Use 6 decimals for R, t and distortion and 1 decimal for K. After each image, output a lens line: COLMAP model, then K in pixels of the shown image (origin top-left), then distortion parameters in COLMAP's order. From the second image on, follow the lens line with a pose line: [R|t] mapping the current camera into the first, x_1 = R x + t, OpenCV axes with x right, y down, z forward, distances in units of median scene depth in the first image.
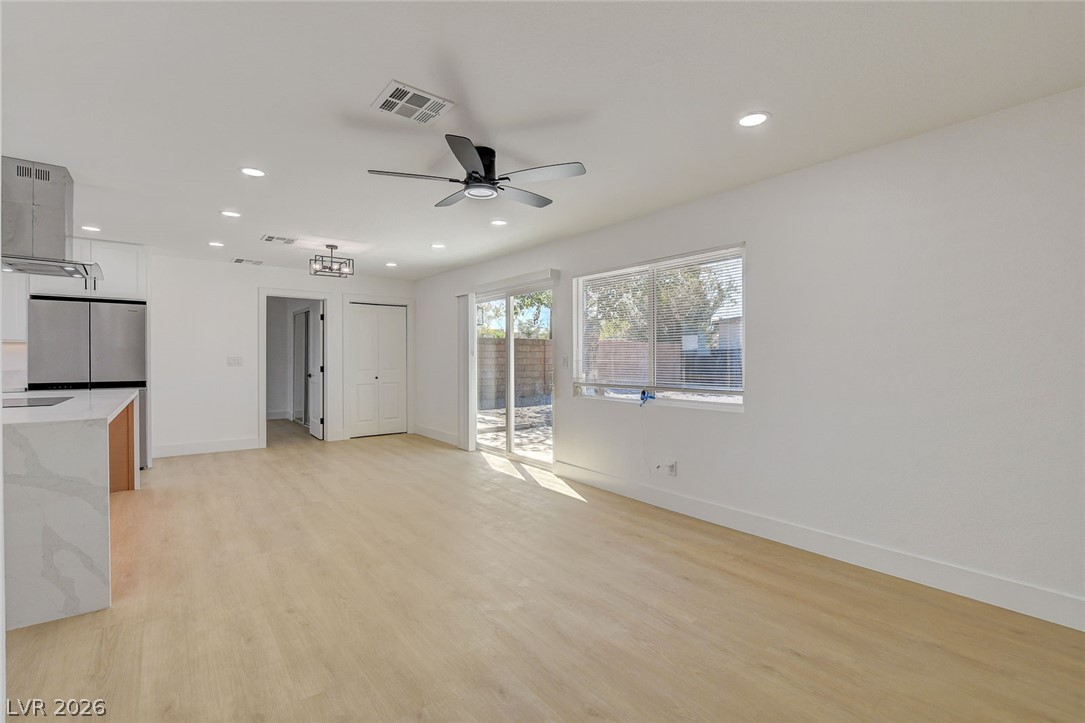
lens RADIAL K [[481.7, 0, 536.7], [0, 481.7, 360.7], [0, 0, 1]] dist [-0.026152, -0.000368]
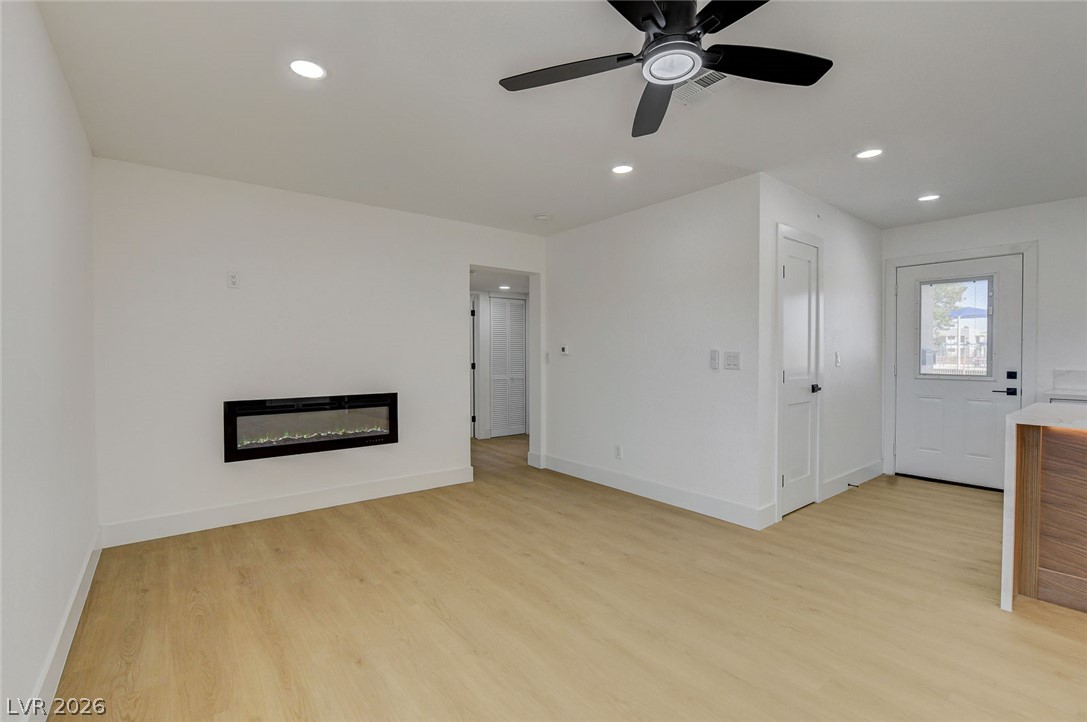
lens RADIAL K [[482.6, 0, 537.7], [0, 482.6, 360.2], [0, 0, 1]] dist [-0.026152, -0.000368]
pose [[-0.999984, -0.001729, 0.005394, 0.023277], [-0.001612, 0.999767, 0.021540, -0.005746], [-0.005430, 0.021531, -0.999753, 0.886791]]
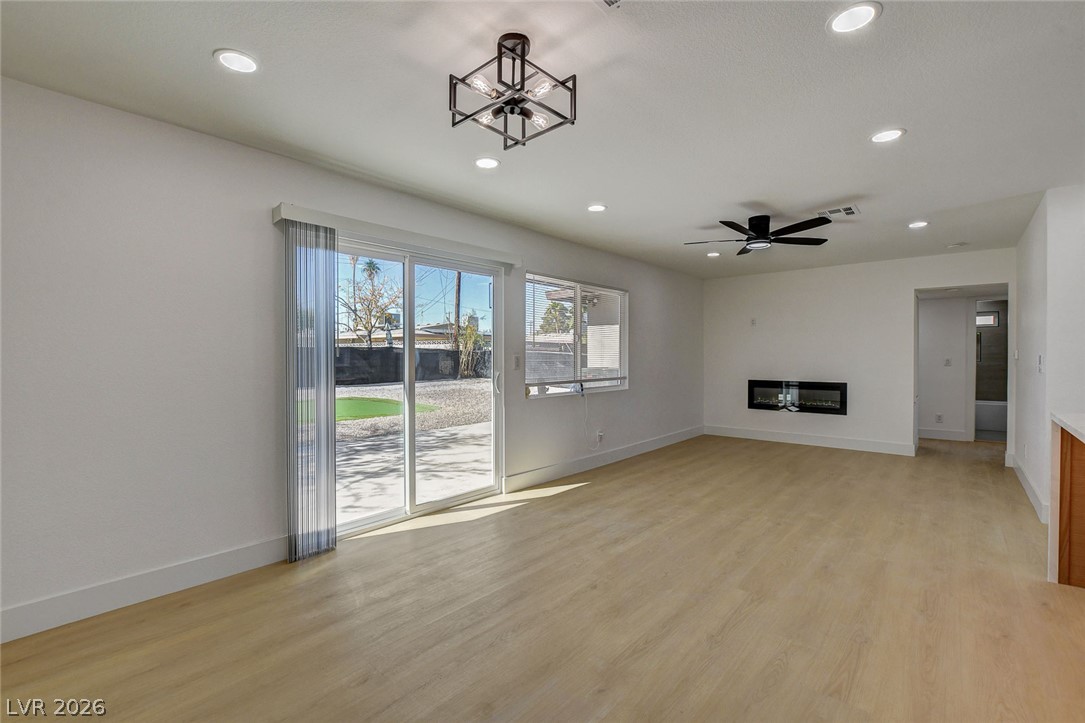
lens RADIAL K [[471.6, 0, 542.5], [0, 471.6, 361.5], [0, 0, 1]] dist [-0.024405, 0.000315]
pose [[-0.179523, -0.013433, 0.983662, -0.793914], [0.006472, 0.999869, 0.014835, -0.011530], [-0.983733, 0.009030, -0.179412, 1.074718]]
